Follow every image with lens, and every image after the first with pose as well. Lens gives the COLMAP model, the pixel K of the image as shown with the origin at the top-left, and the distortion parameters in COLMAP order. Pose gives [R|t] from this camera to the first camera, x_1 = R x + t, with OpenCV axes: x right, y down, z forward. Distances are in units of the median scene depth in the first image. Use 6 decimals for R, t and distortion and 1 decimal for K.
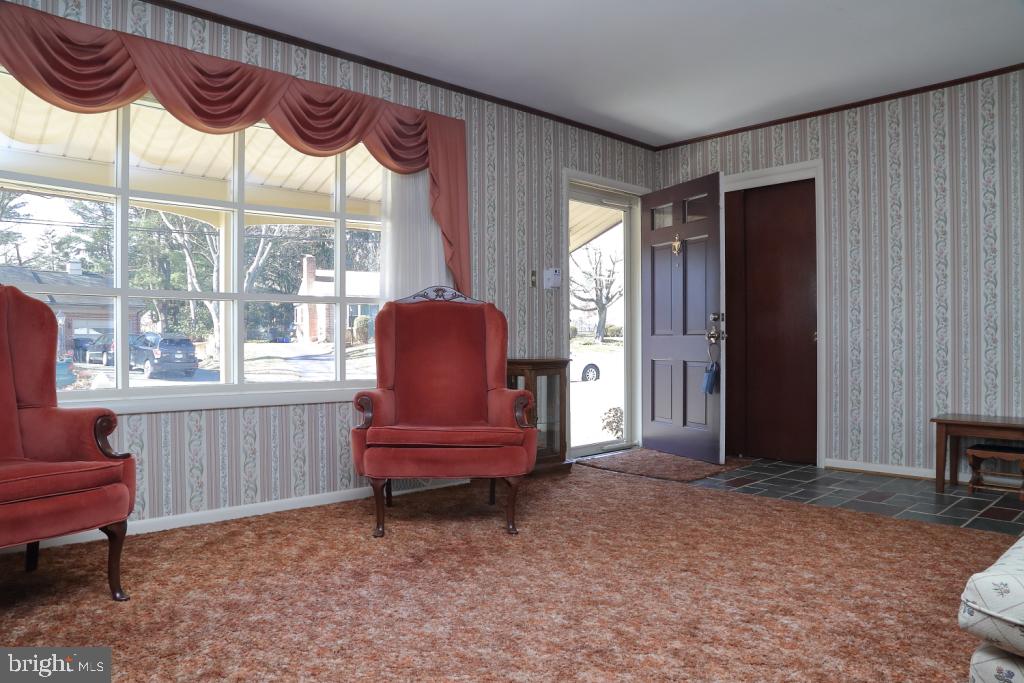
lens RADIAL K [[695.2, 0, 513.9], [0, 695.2, 347.5], [0, 0, 1]] dist [-0.121925, 0.064038]
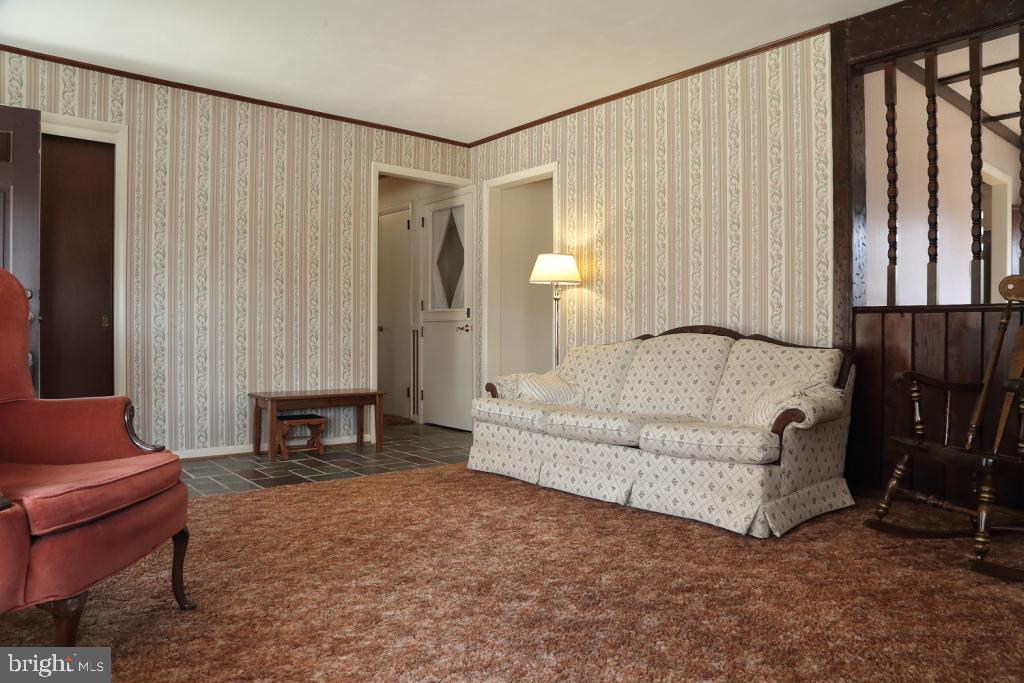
lens RADIAL K [[694.3, 0, 512.0], [0, 694.3, 341.5], [0, 0, 1]] dist [-0.066464, 0.000956]
pose [[0.052133, -0.003028, 0.998636, -0.762228], [-0.005131, 0.999981, 0.003299, 0.008862], [-0.998627, -0.005296, 0.052116, 0.781514]]
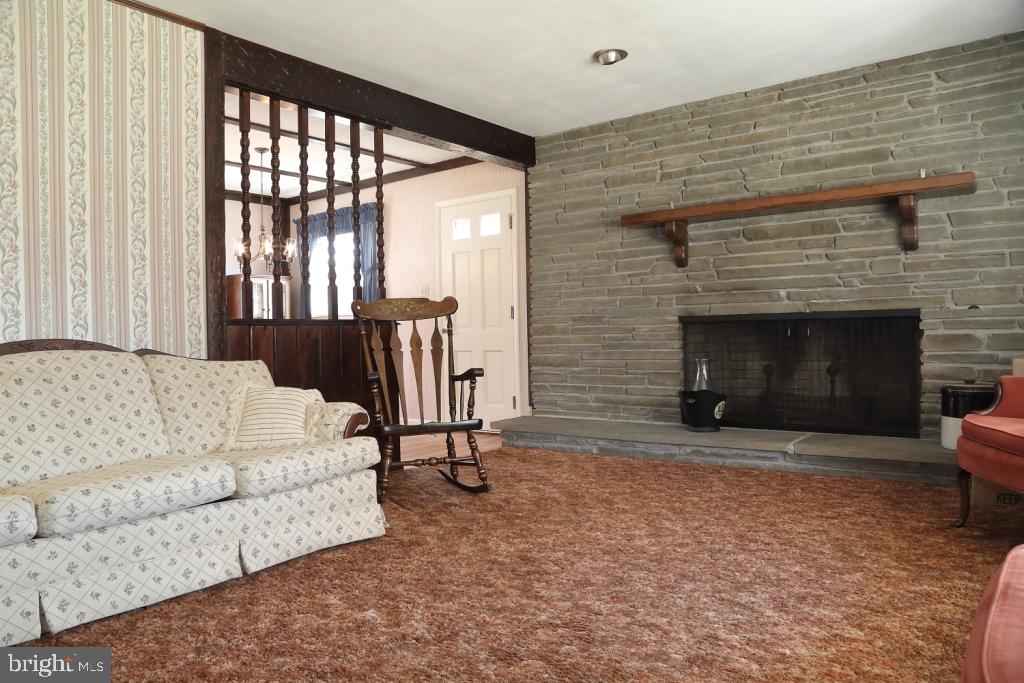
lens RADIAL K [[695.2, 0, 513.9], [0, 695.2, 347.5], [0, 0, 1]] dist [-0.121925, 0.064038]
pose [[-0.986846, 0.031359, -0.158590, 0.273226], [0.029299, 0.999453, 0.015310, -0.005727], [0.158983, 0.010462, -0.987226, 1.608097]]
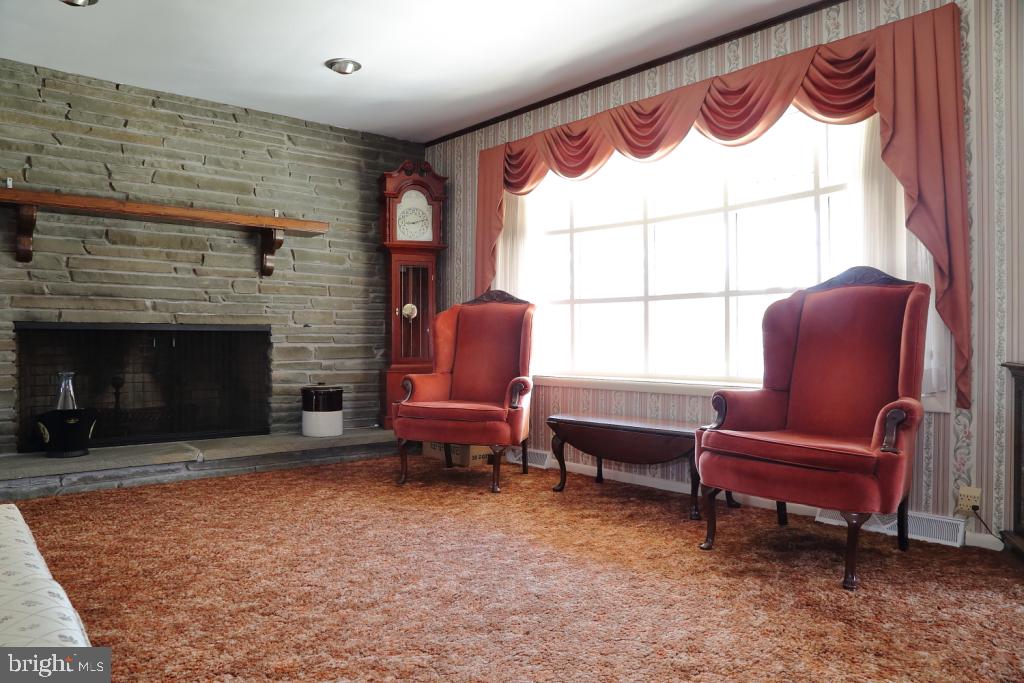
lens RADIAL K [[695.2, 0, 513.9], [0, 695.2, 347.5], [0, 0, 1]] dist [-0.121925, 0.064038]
pose [[-0.037755, 0.017561, -0.999133, 0.957036], [0.002297, 0.999844, 0.017487, -0.013861], [0.999284, -0.001634, -0.037789, 0.978343]]
